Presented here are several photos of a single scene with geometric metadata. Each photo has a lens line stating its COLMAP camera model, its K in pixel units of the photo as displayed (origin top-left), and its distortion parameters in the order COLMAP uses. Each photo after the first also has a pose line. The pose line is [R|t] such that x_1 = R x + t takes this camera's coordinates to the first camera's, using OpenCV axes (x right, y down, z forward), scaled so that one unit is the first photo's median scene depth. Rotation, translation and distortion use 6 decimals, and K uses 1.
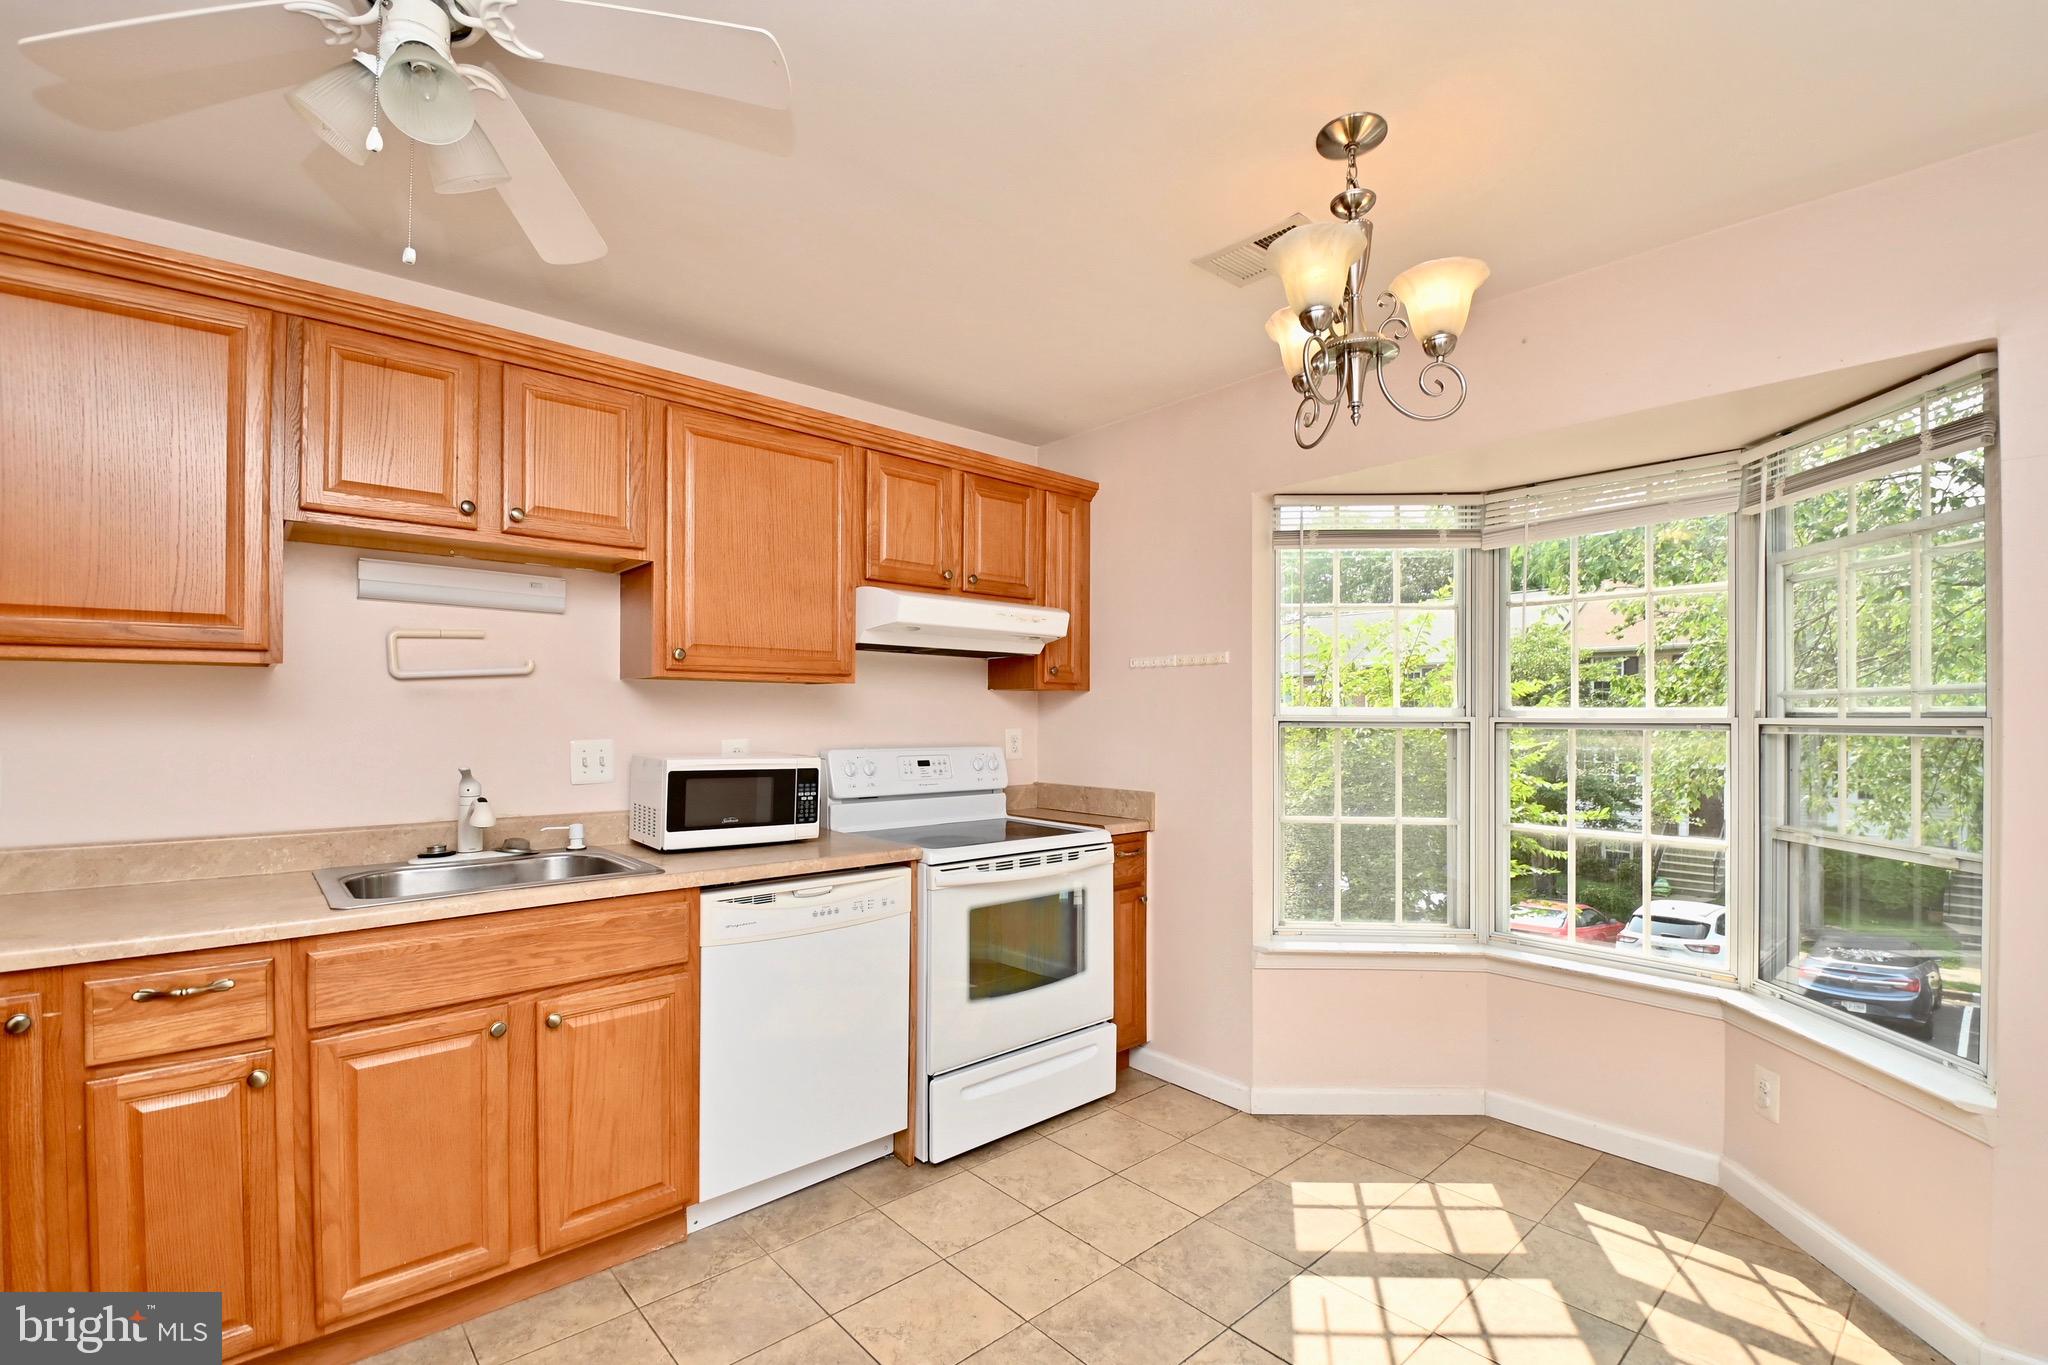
lens RADIAL K [[898.2, 0, 1042.0], [0, 898.2, 713.8], [0, 0, 1]] dist [0.018218, -0.023635]
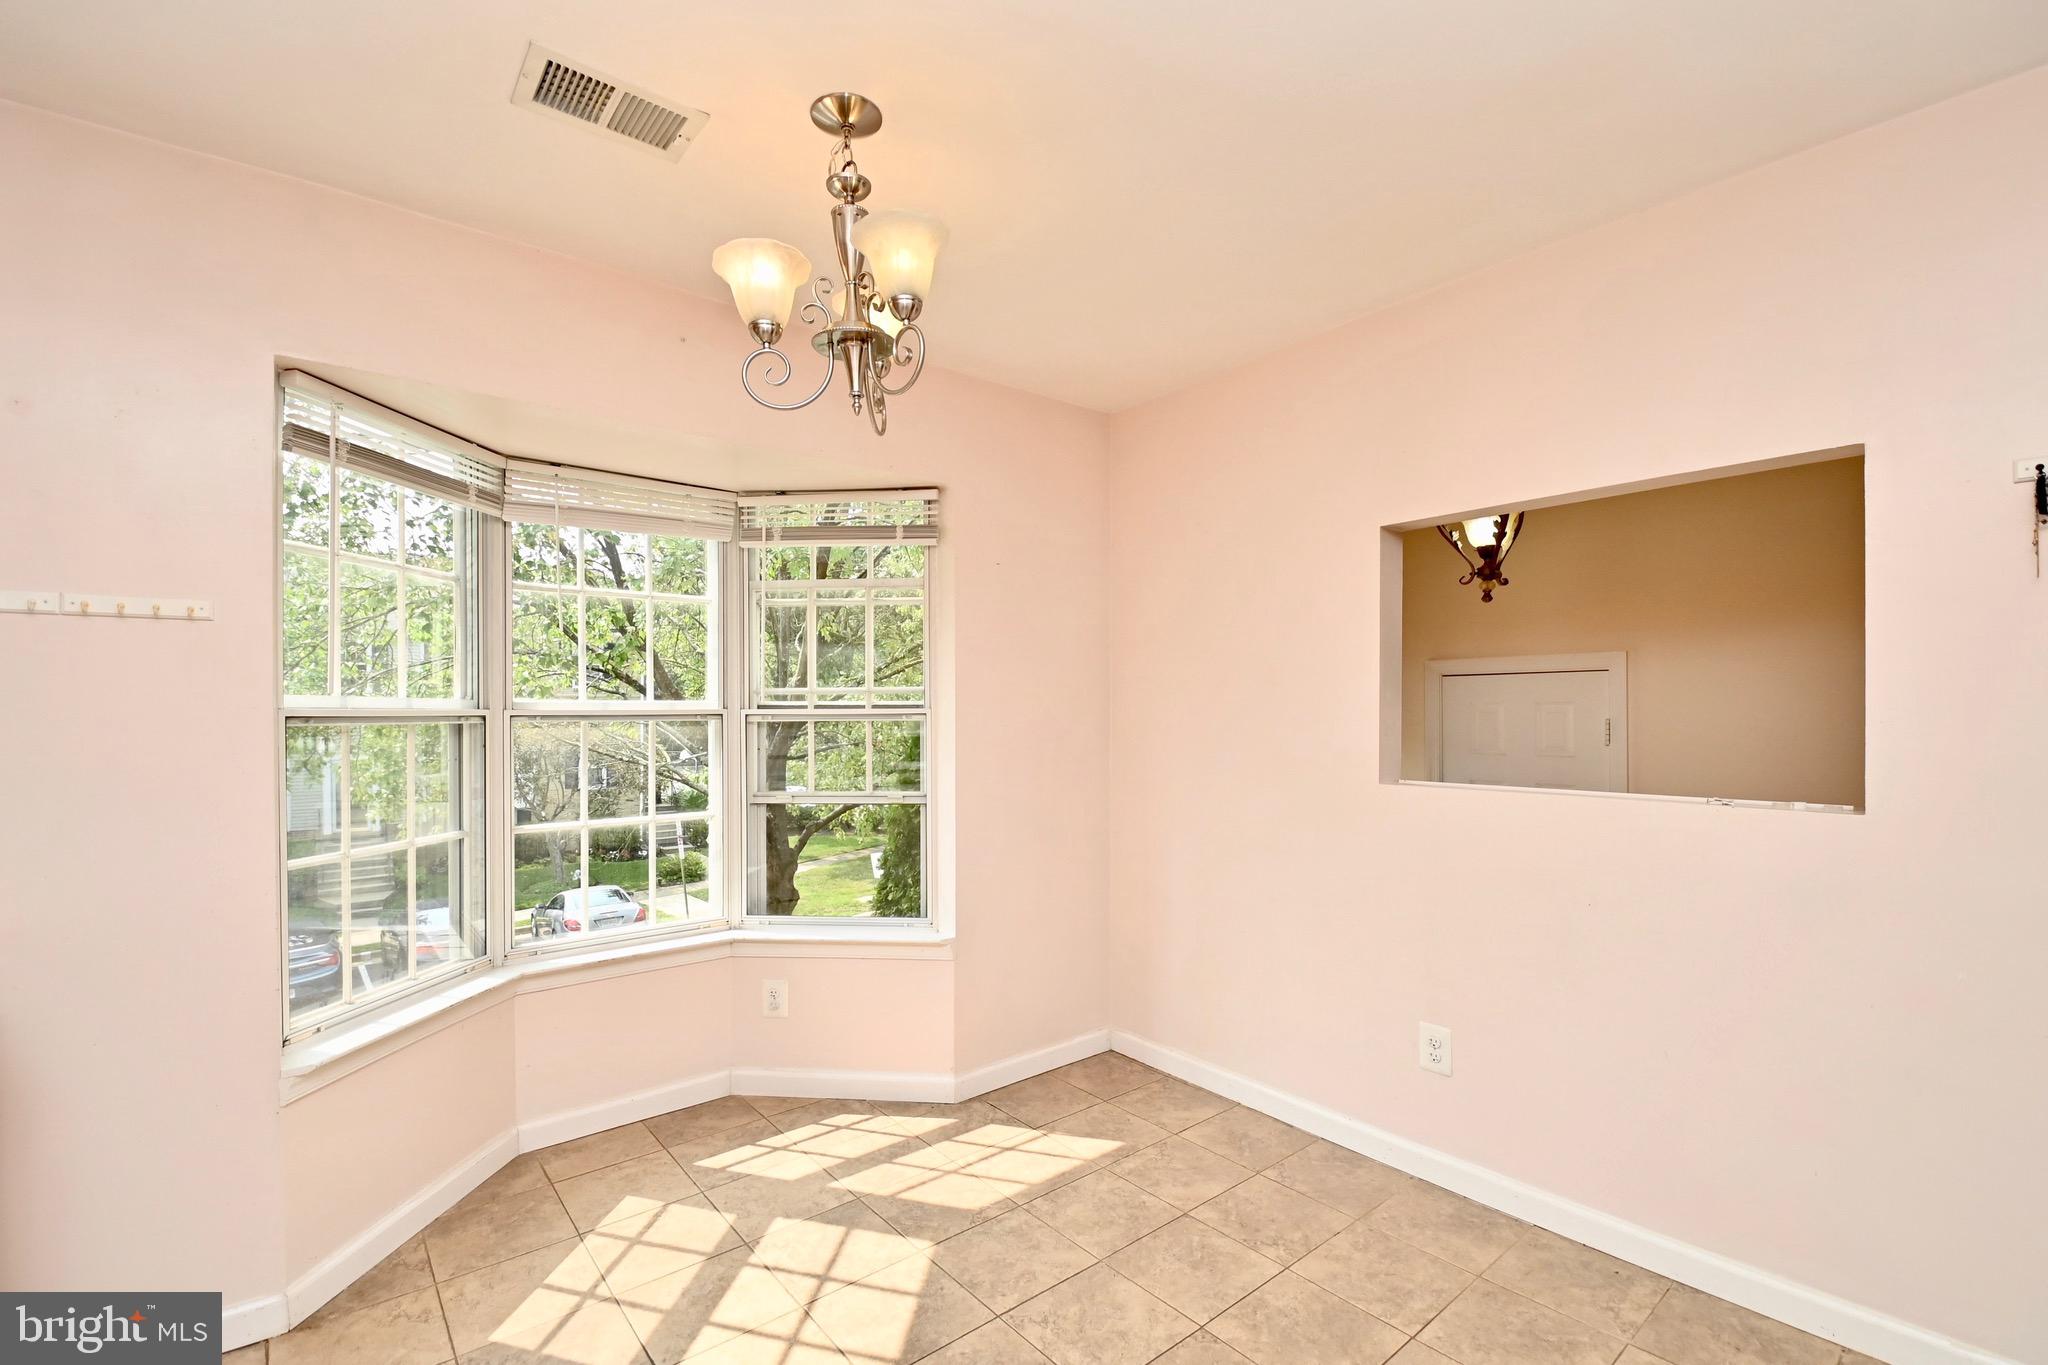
lens RADIAL K [[903.6, 0, 1031.0], [0, 903.6, 705.5], [0, 0, 1]] dist [0.010076, -0.024580]
pose [[0.042938, 0.001937, 0.999076, -0.461342], [0.000737, 0.999998, -0.001971, 0.002297], [-0.999077, 0.000821, 0.042936, 0.550259]]
